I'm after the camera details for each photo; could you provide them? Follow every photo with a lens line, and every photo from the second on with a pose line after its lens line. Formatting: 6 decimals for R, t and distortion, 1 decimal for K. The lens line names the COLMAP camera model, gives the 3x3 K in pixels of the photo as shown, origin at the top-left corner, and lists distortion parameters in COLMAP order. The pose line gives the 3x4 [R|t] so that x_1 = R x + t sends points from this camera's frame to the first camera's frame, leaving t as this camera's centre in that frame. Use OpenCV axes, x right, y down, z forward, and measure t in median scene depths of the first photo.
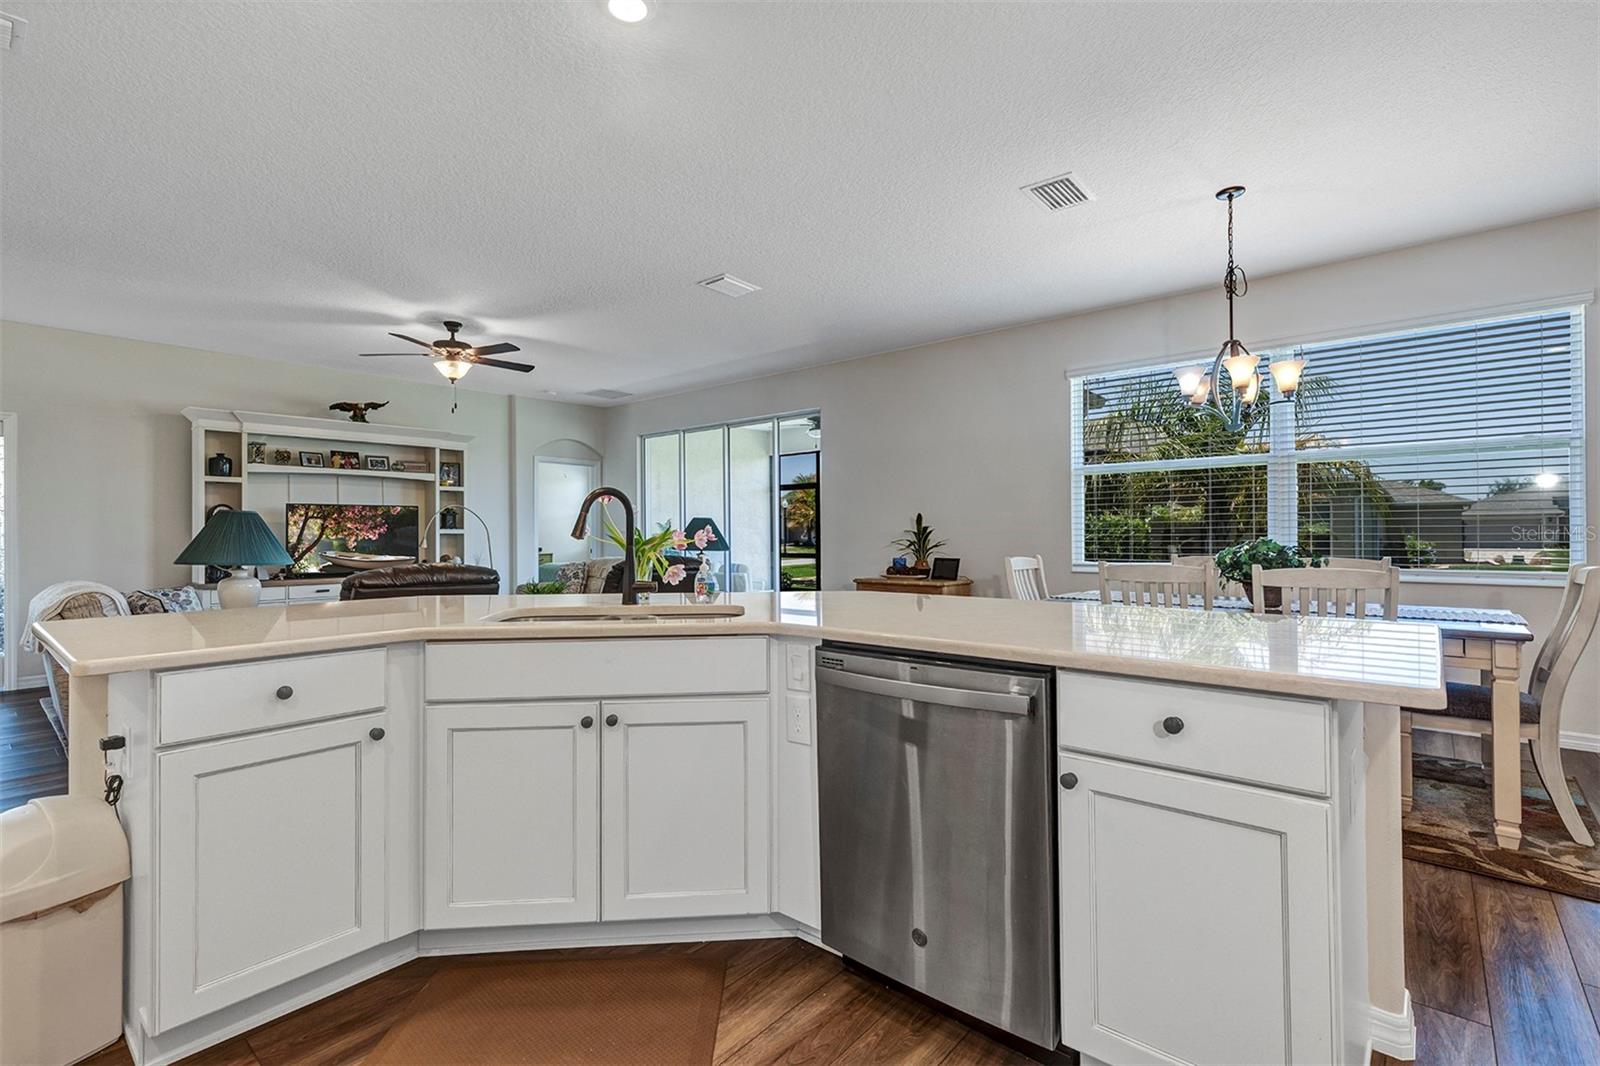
lens RADIAL K [[714.2, 0, 800.0], [0, 714.2, 533.0], [0, 0, 1]] dist [0.003770, 0.000231]
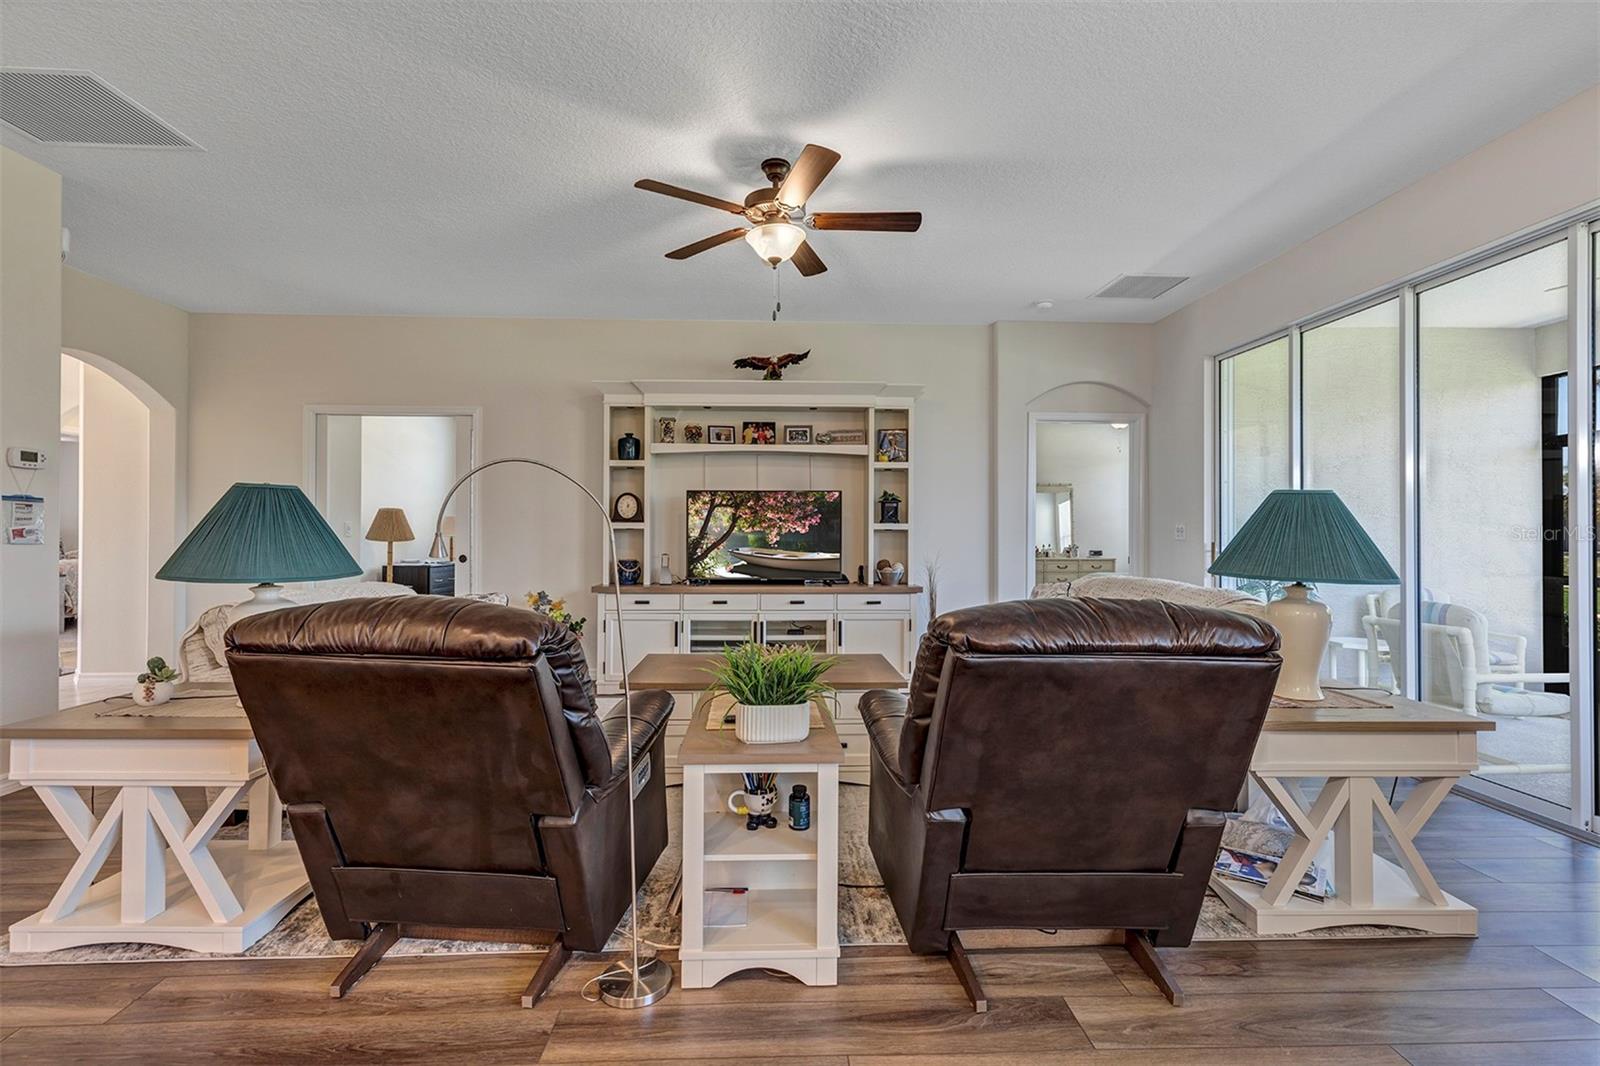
lens RADIAL K [[631.6, 0, 846.7], [0, 631.6, 542.3], [0, 0, 1]] dist [0.048237, 0.000026]
pose [[0.676041, 0.027527, -0.736350, -0.050469], [-0.001989, 0.999367, 0.035533, -0.005765], [0.736862, -0.022557, 0.675667, 0.591315]]
